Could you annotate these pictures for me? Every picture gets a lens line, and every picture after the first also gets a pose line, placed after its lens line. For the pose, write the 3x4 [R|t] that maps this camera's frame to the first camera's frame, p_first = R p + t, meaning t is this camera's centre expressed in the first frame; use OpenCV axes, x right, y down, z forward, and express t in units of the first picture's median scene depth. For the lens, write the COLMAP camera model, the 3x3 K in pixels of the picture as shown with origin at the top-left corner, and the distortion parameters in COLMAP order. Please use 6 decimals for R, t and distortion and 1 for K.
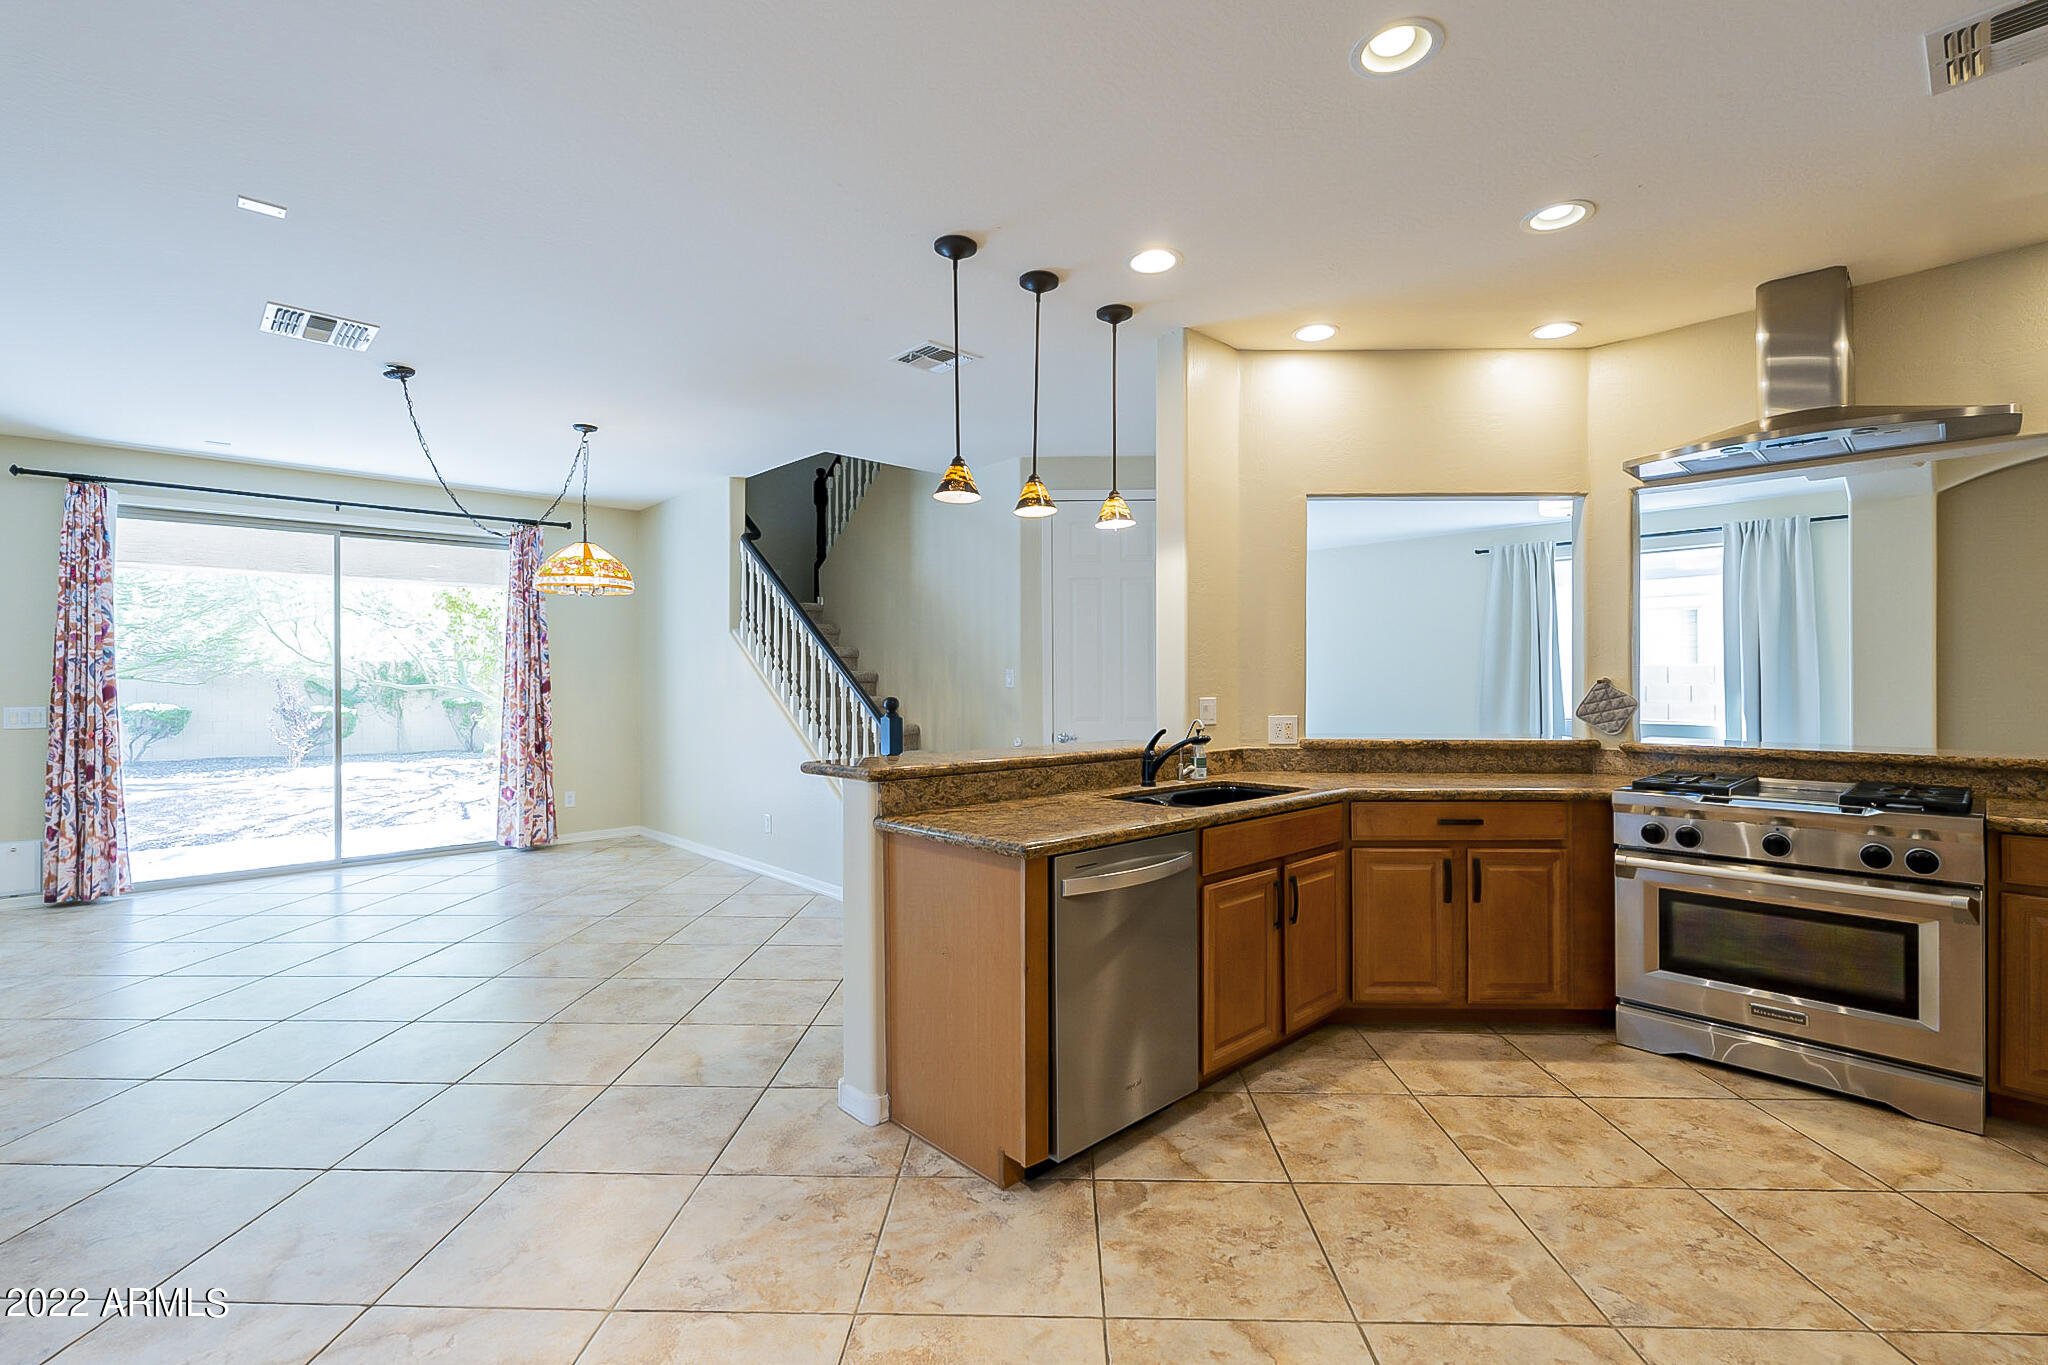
lens RADIAL K [[907.2, 0, 1022.6], [0, 907.2, 676.1], [0, 0, 1]] dist [0.001229, -0.000695]
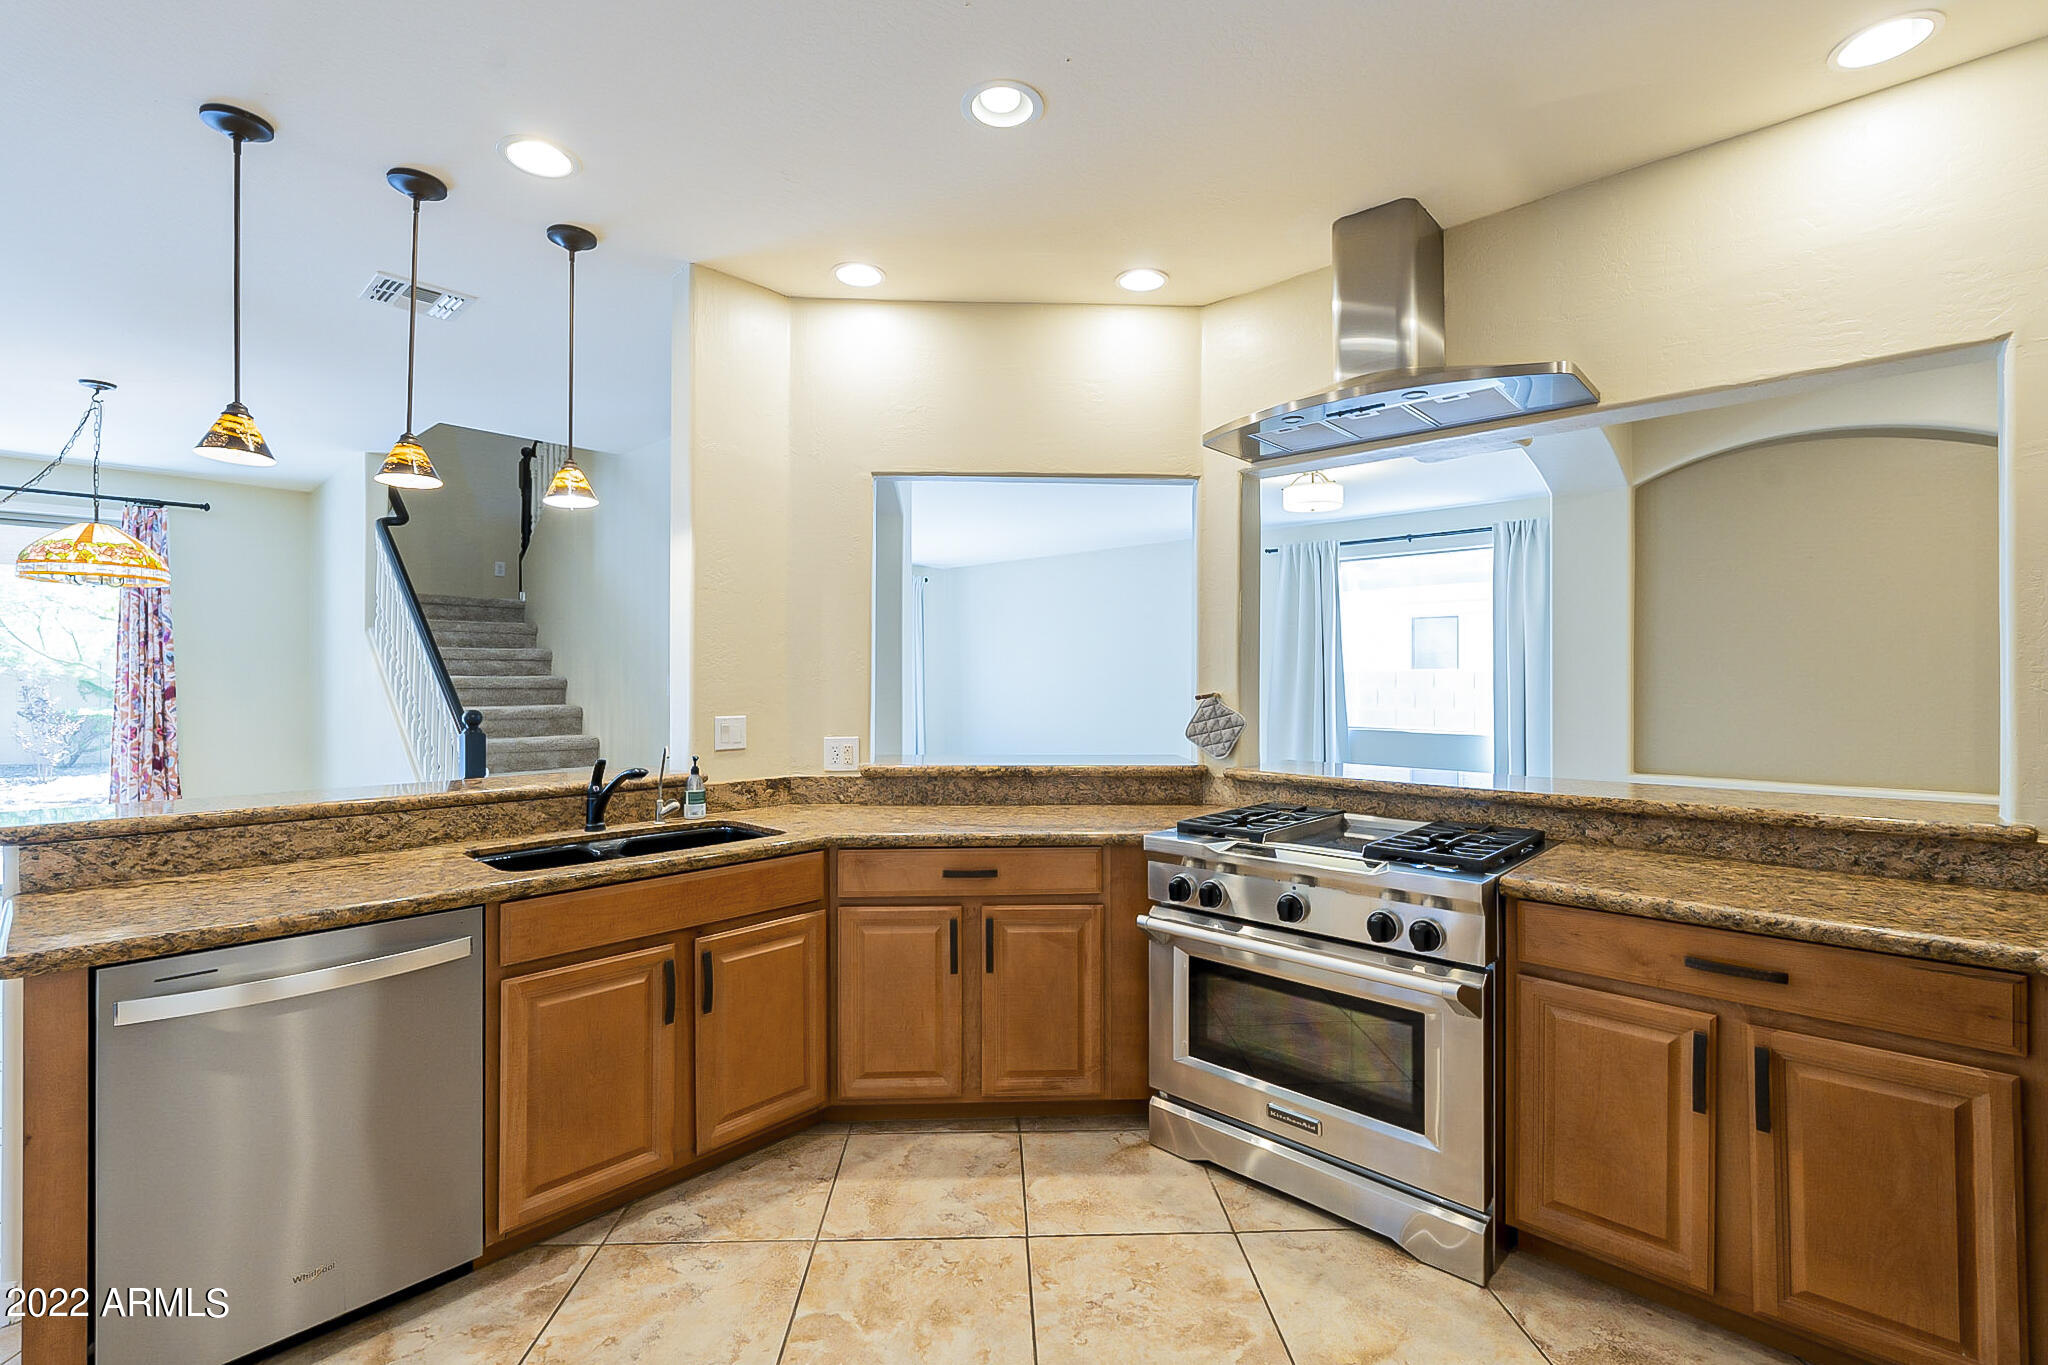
lens RADIAL K [[907.2, 0, 1017.0], [0, 907.2, 671.3], [0, 0, 1]] dist [0.001229, -0.000695]
pose [[0.998027, 0.002974, 0.062721, 0.395837], [-0.002727, 0.999988, -0.004031, -0.013610], [-0.062733, 0.003852, 0.998023, 0.157860]]
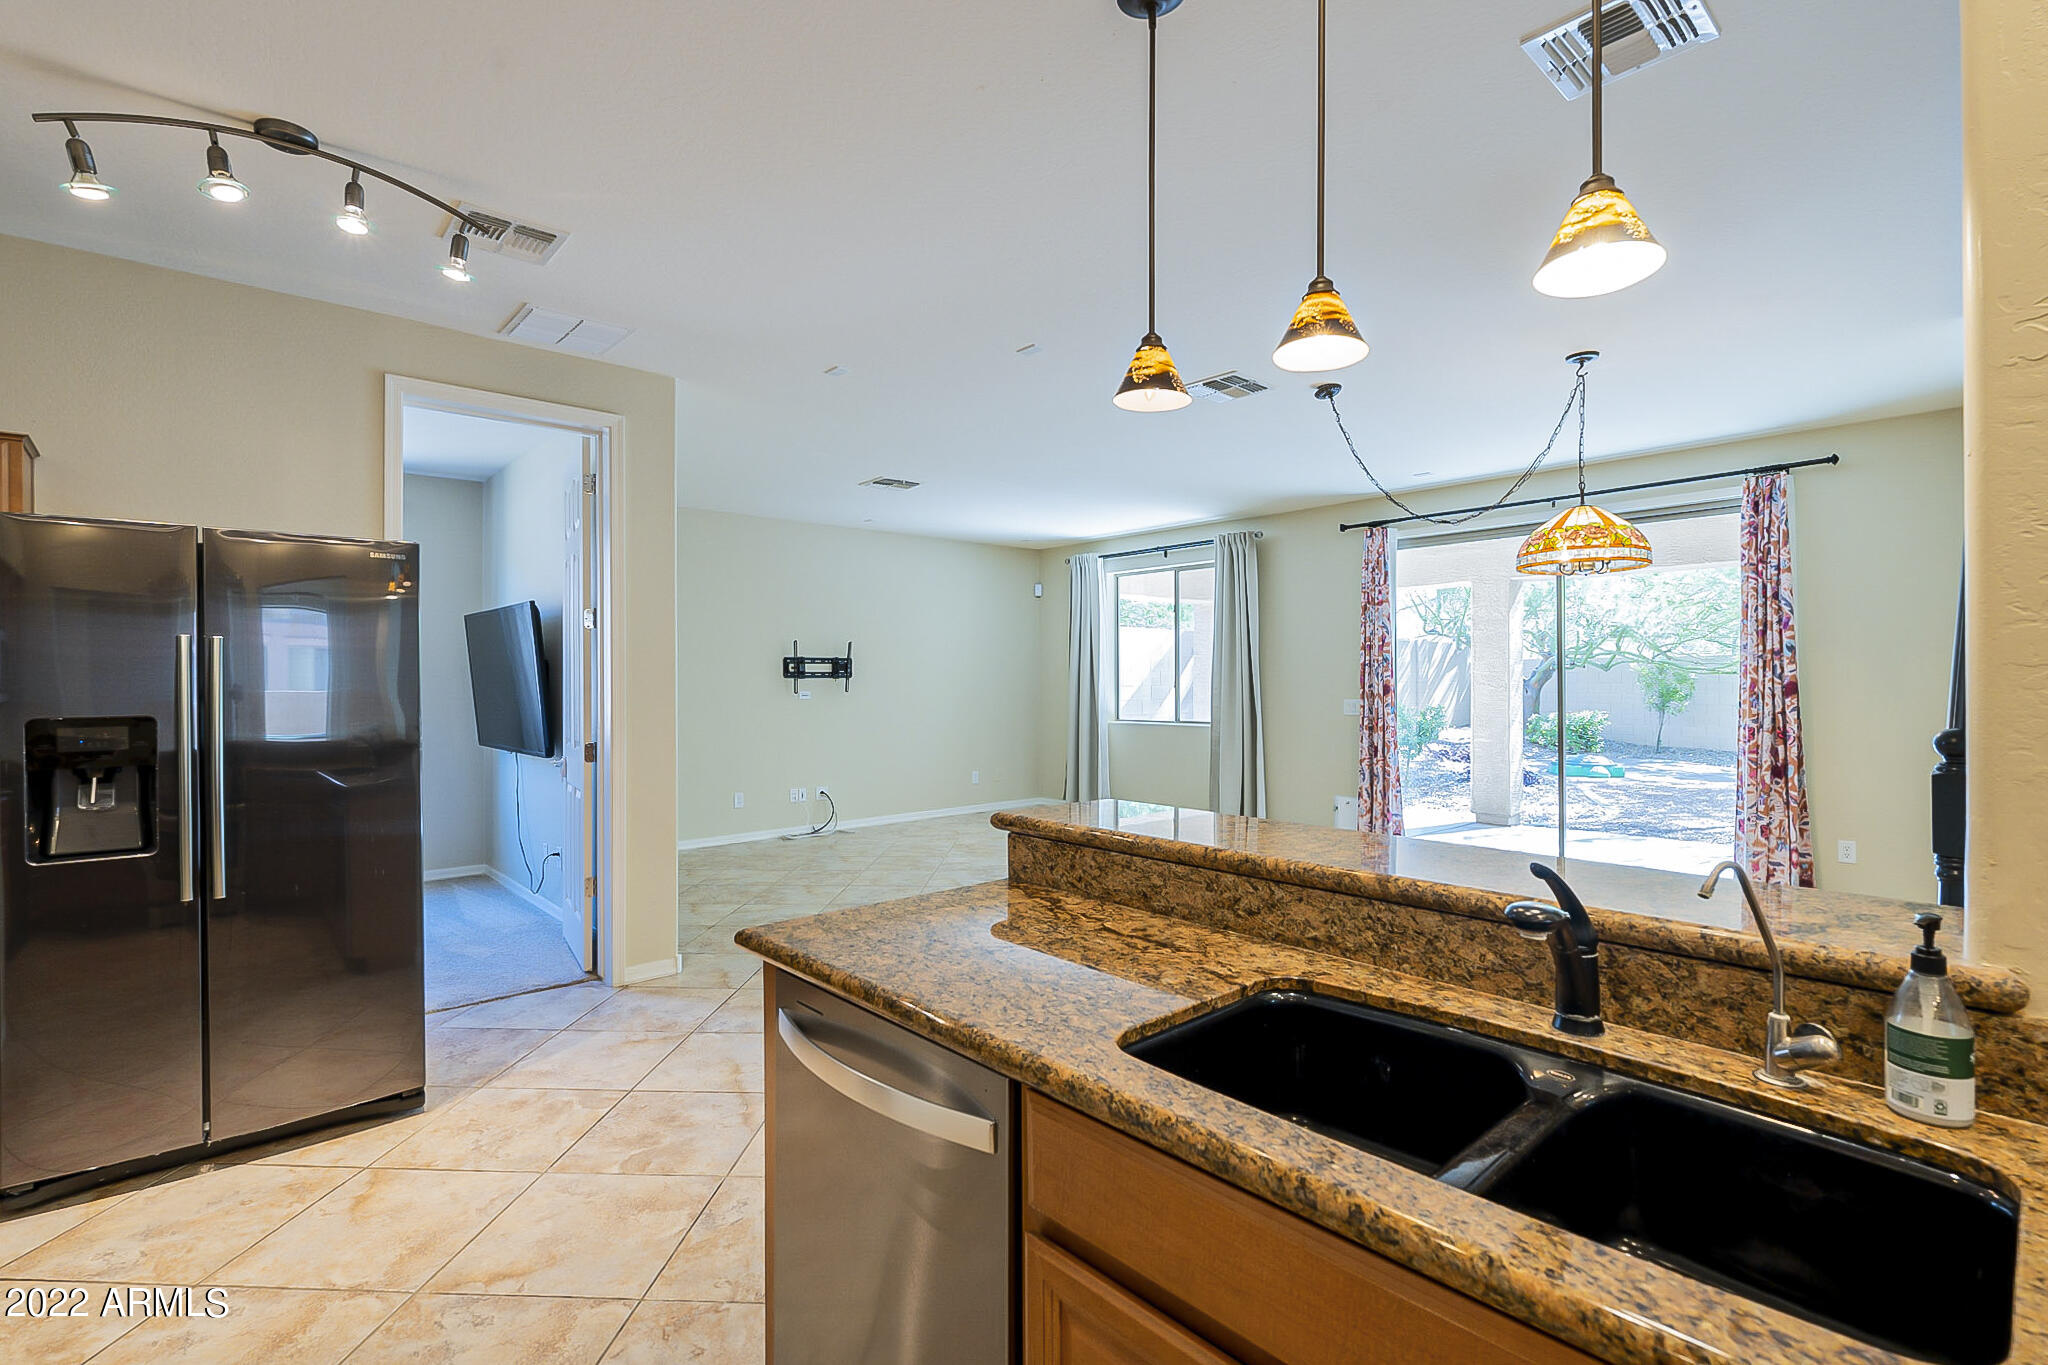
lens RADIAL K [[931.4, 0, 1013.1], [0, 931.4, 678.0], [0, 0, 1]] dist [-0.002334, 0.000612]
pose [[-0.021407, 0.003185, -0.999766, 0.419431], [0.009233, 0.999953, 0.002988, -0.009474], [0.999728, -0.009167, -0.021435, 0.691071]]
